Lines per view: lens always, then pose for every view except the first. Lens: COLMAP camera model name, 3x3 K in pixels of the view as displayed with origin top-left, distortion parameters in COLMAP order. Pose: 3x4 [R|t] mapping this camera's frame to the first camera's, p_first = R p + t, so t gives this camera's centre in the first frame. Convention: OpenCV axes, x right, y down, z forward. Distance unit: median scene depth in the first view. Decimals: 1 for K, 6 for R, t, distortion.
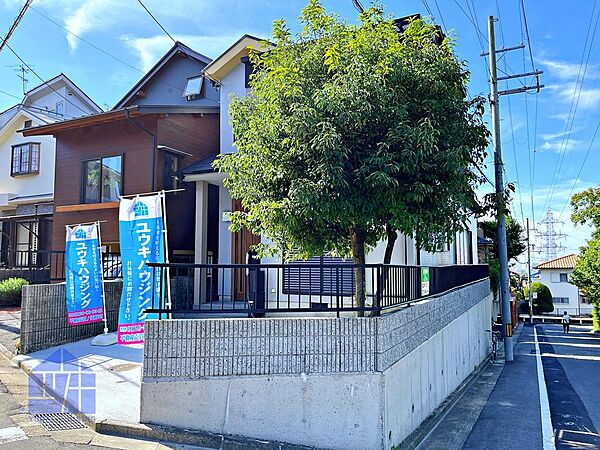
lens RADIAL K [[443.3, 0, 304.3], [0, 443.3, 225.2], [0, 0, 1]] dist [-0.003637, -0.027259]
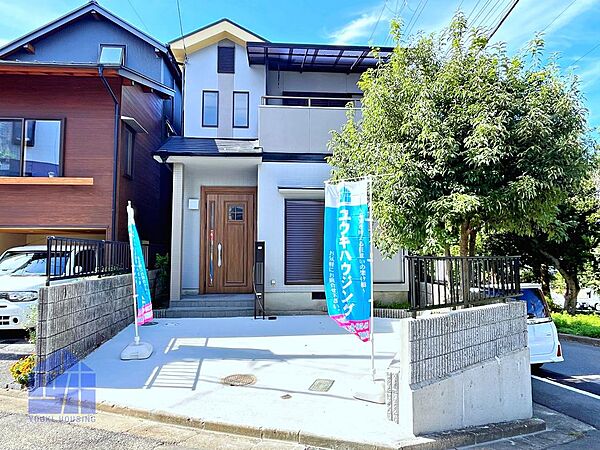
lens RADIAL K [[395.7, 0, 310.2], [0, 395.7, 201.4], [0, 0, 1]] dist [0.003811, -0.010634]
pose [[0.868666, 0.061638, 0.491549, -0.818575], [-0.040846, 0.997762, -0.052932, 0.023737], [-0.493711, 0.025903, 0.869240, 0.335407]]
